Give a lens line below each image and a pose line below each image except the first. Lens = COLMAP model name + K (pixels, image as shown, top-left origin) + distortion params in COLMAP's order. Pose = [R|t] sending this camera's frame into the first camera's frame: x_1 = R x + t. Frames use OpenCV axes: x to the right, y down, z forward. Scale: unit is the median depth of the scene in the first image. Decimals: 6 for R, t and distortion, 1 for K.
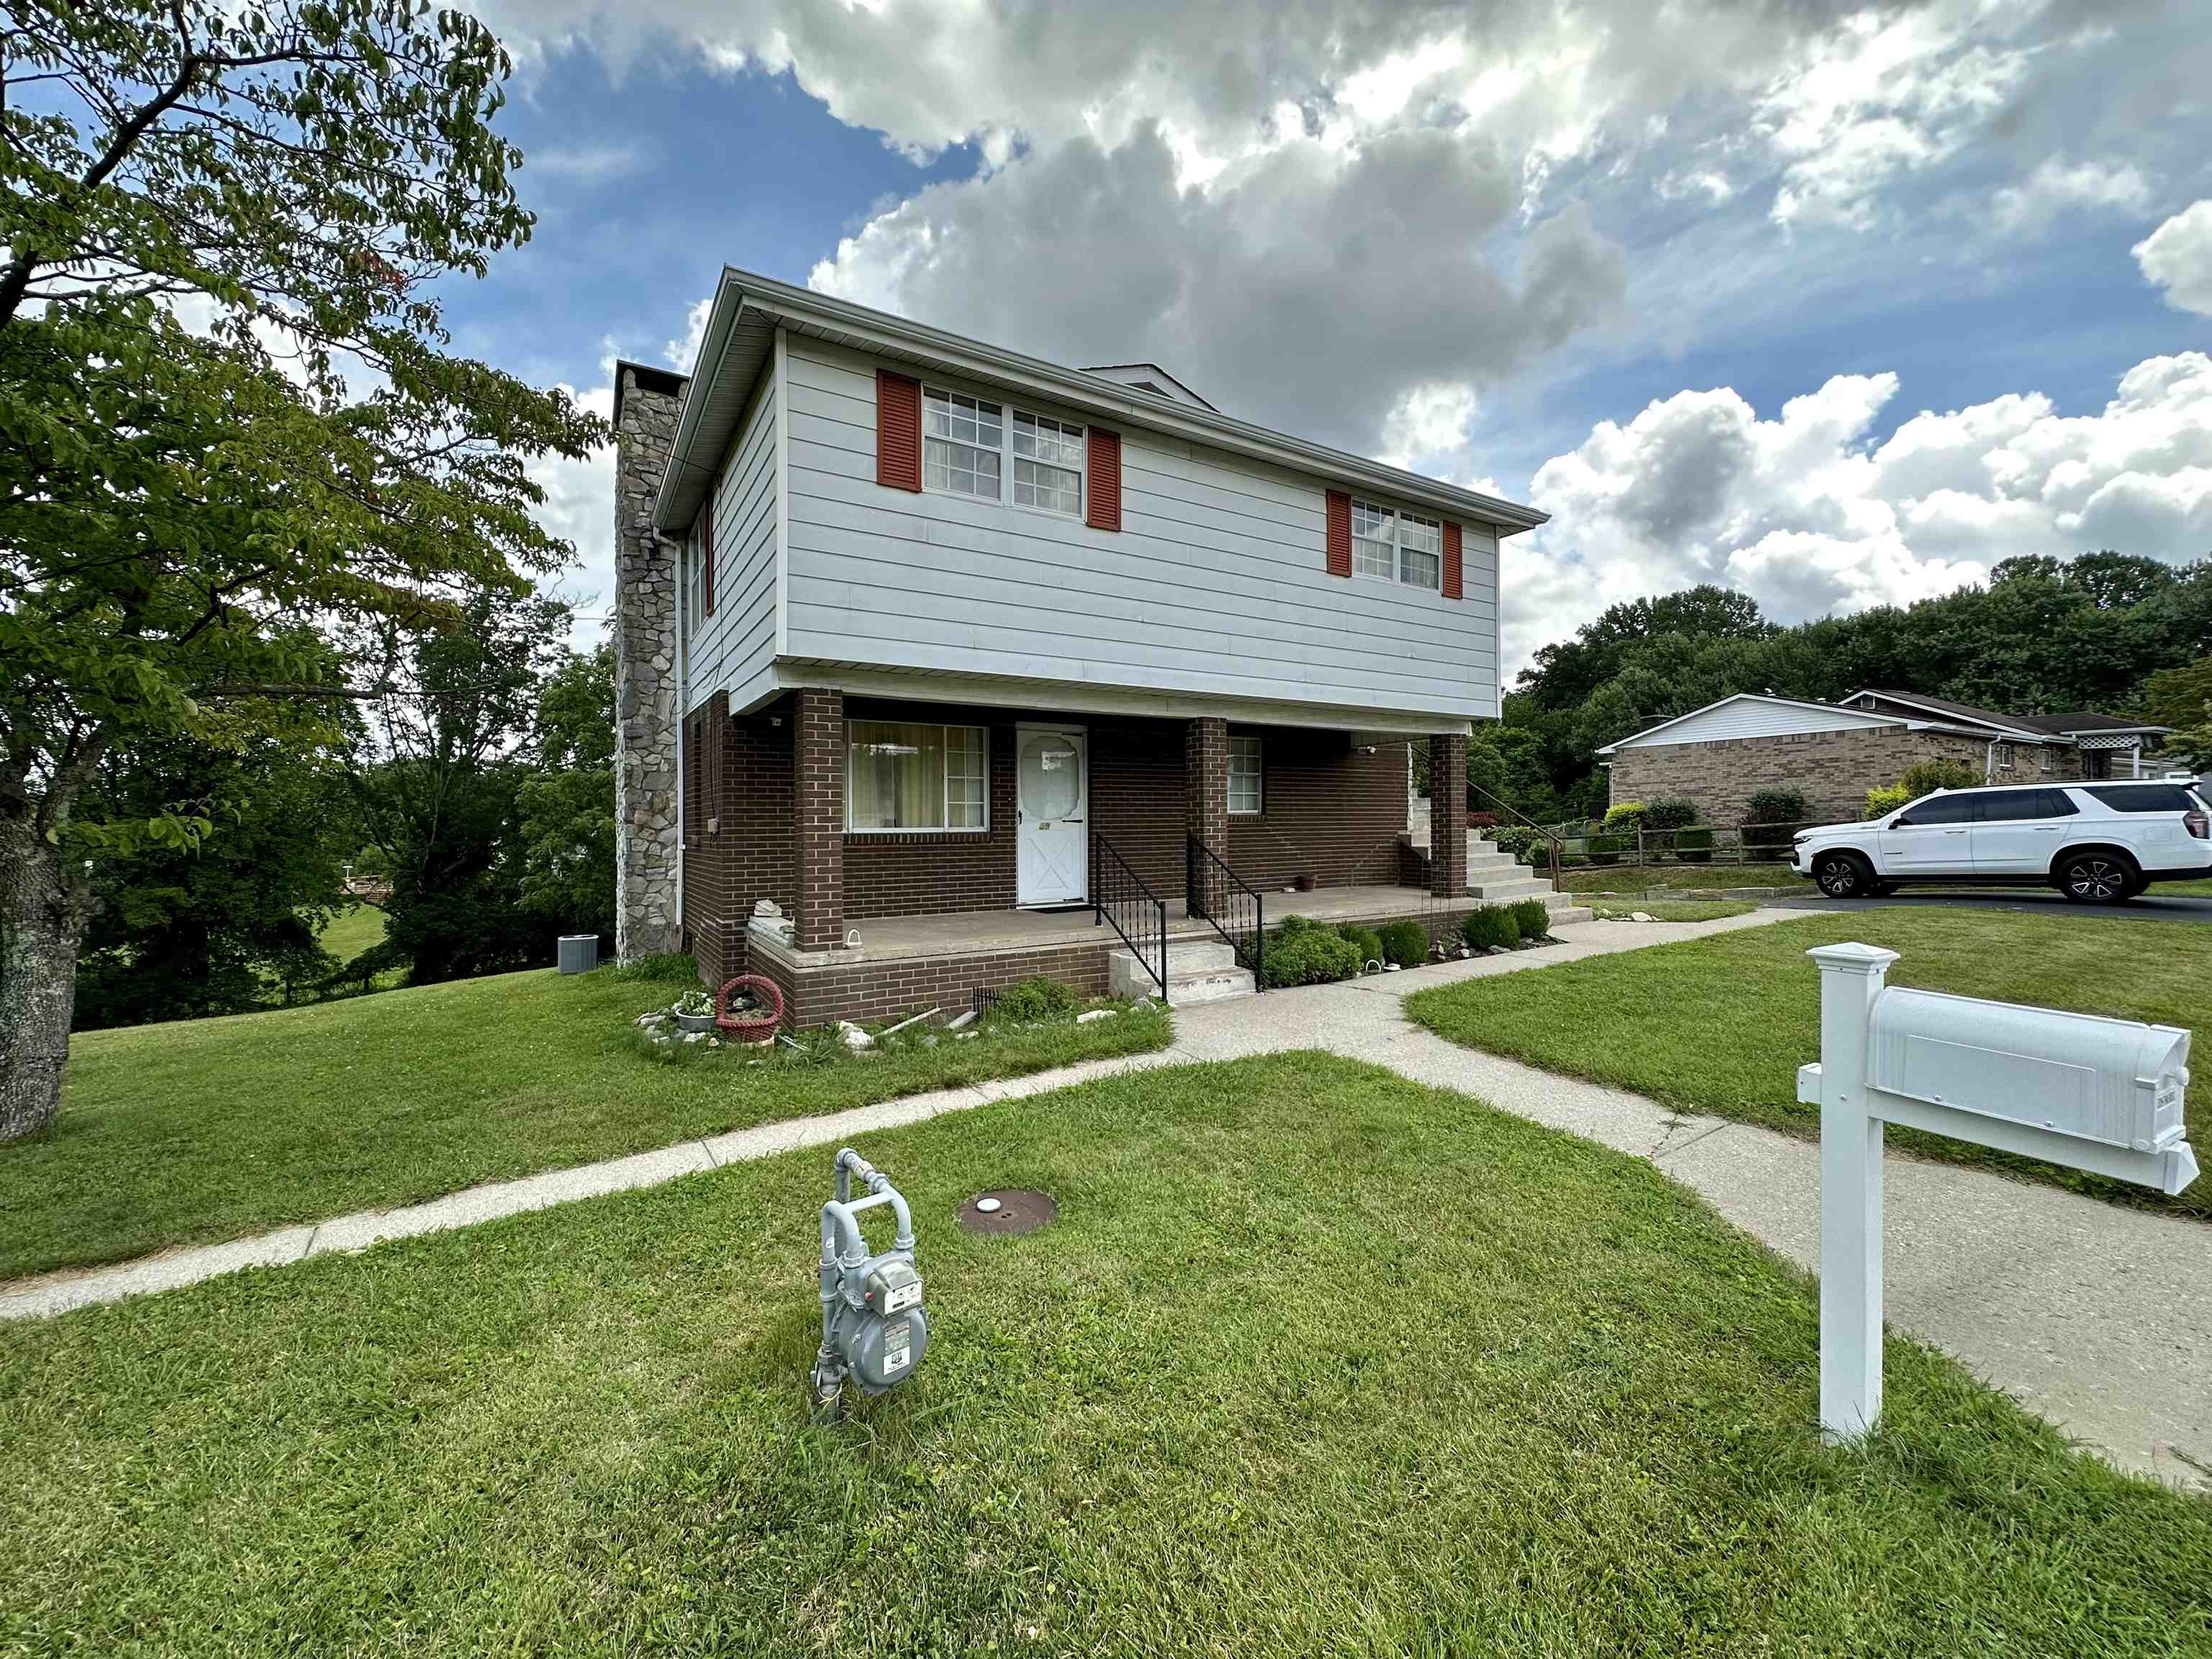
lens RADIAL K [[877.9, 0, 1036.4], [0, 877.9, 820.2], [0, 0, 1]] dist [0.013584, 0.001281]
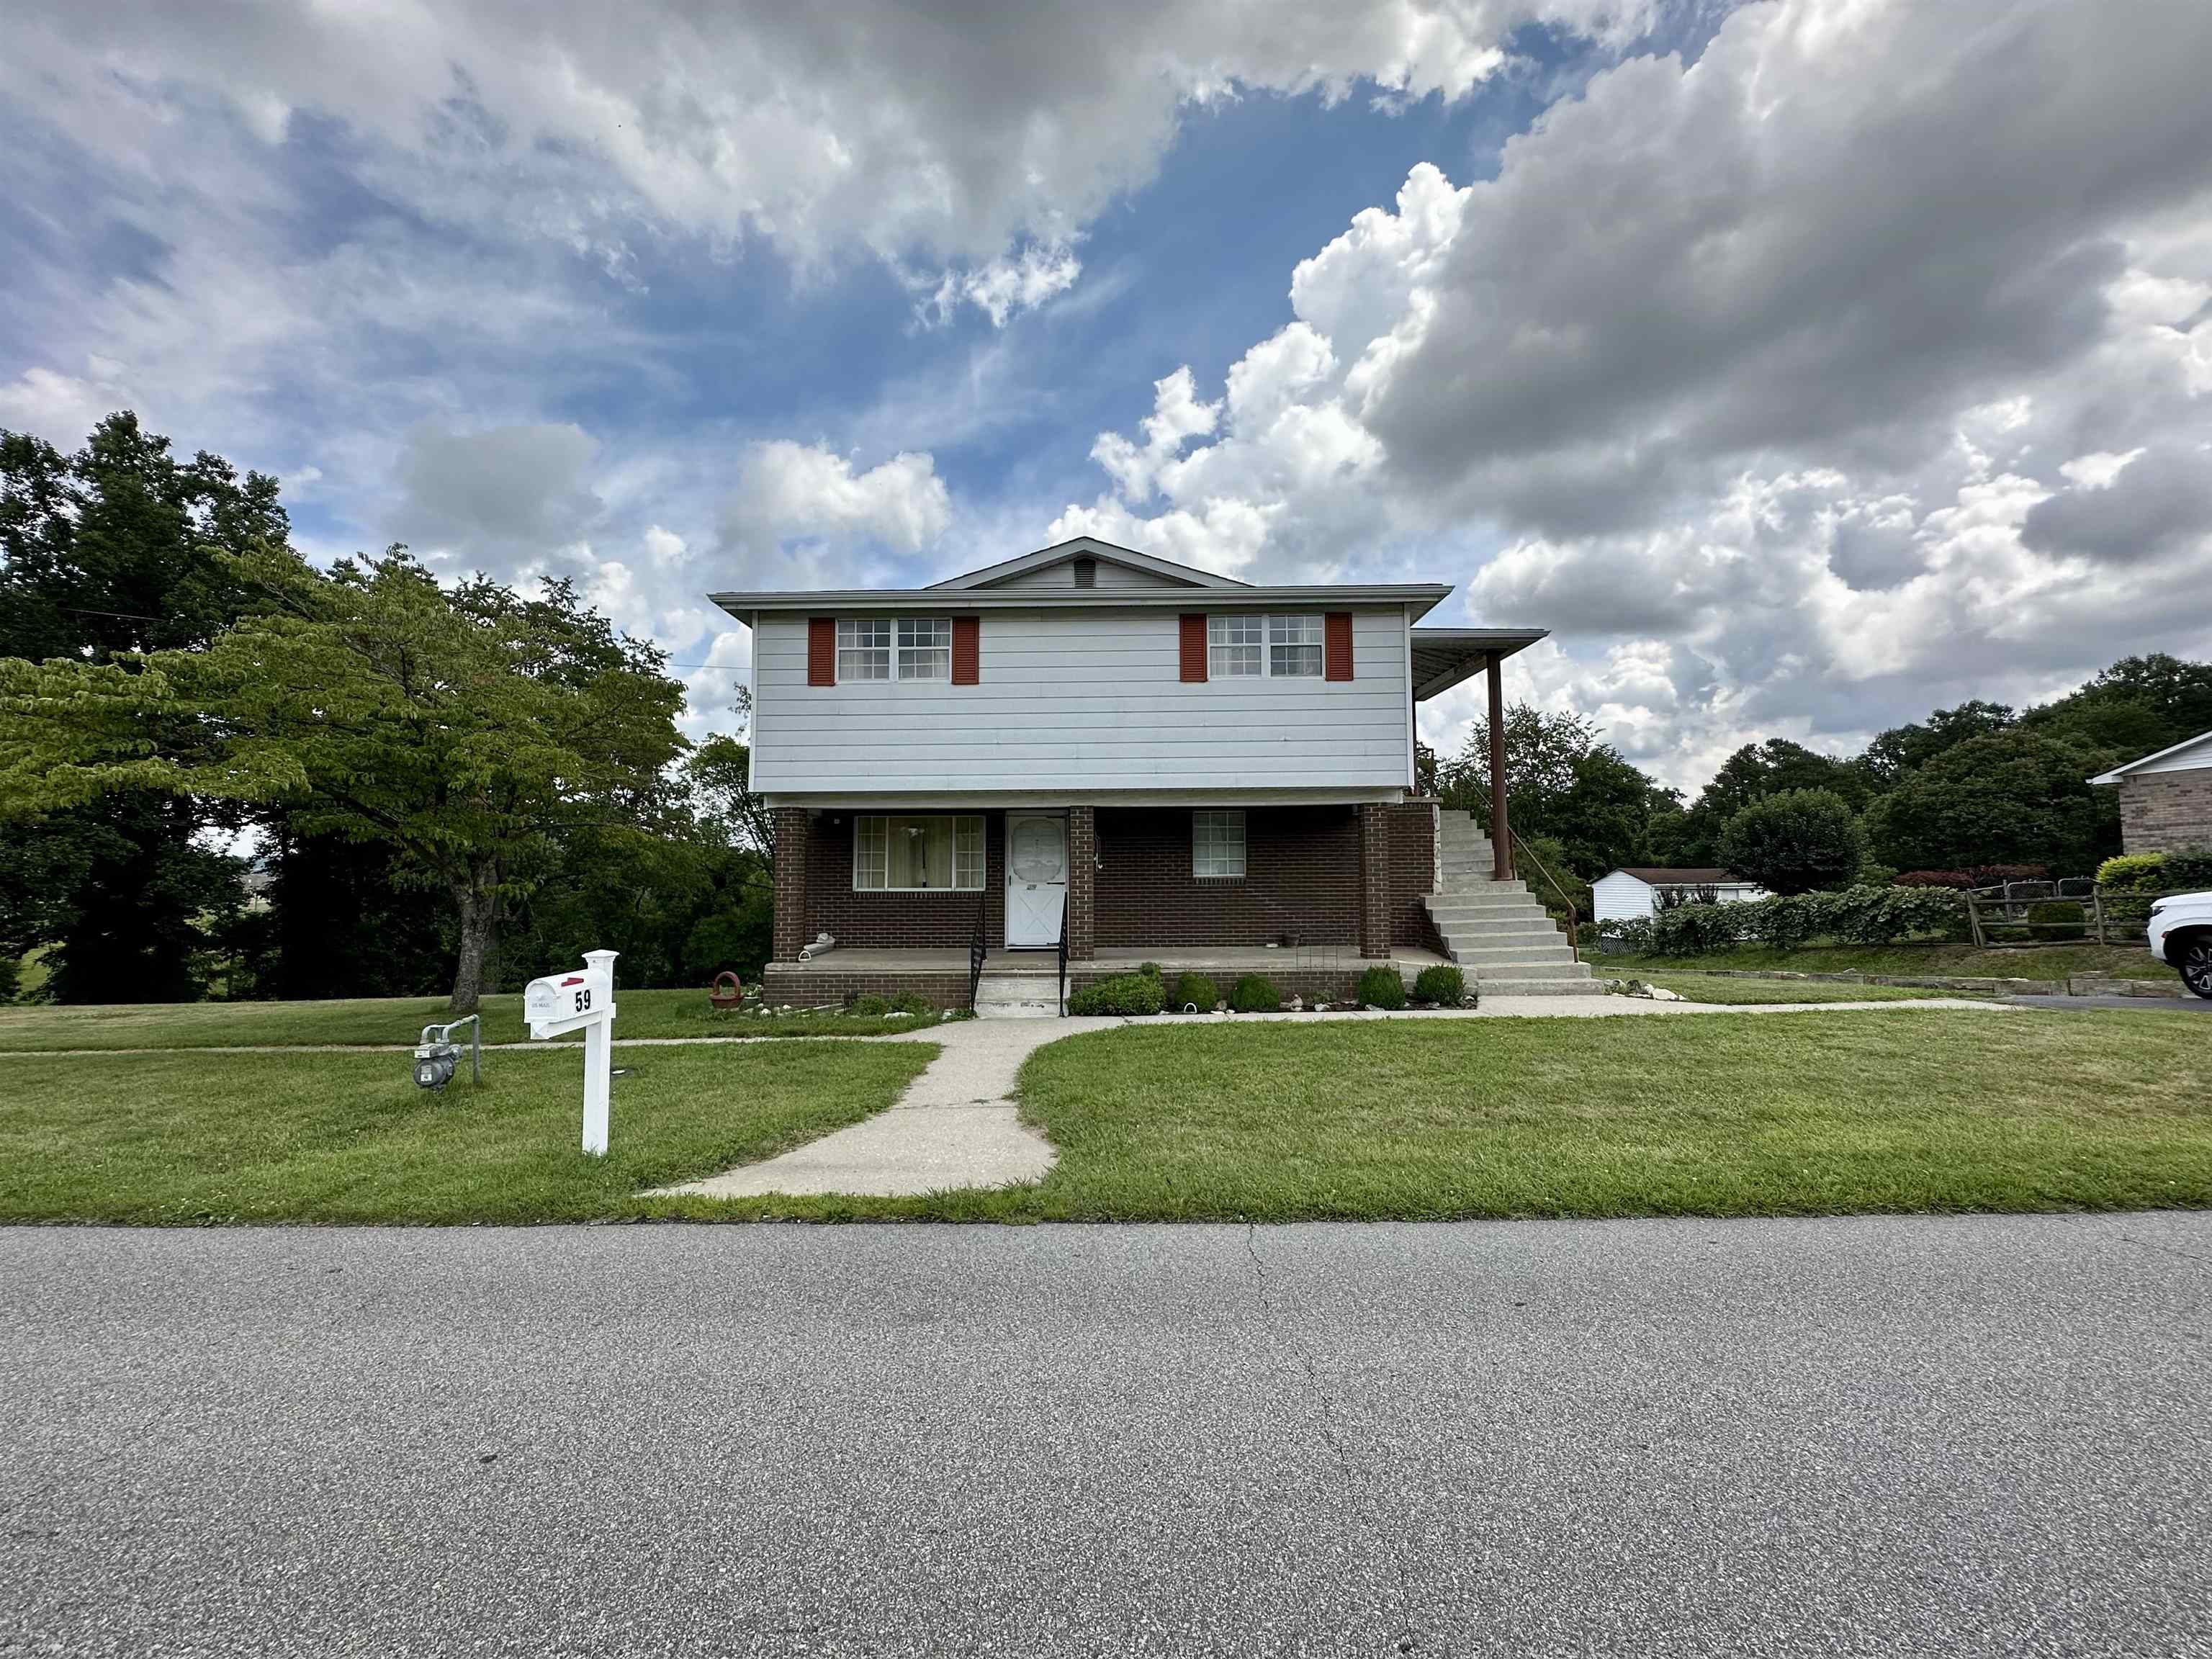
lens RADIAL K [[877.9, 0, 1093.1], [0, 877.9, 828.5], [0, 0, 1]] dist [0.013584, 0.001281]
pose [[0.845424, -0.026501, -0.533438, 0.875570], [0.002150, 0.998929, -0.046220, -0.021499], [0.534091, 0.037928, 0.844576, -0.091524]]
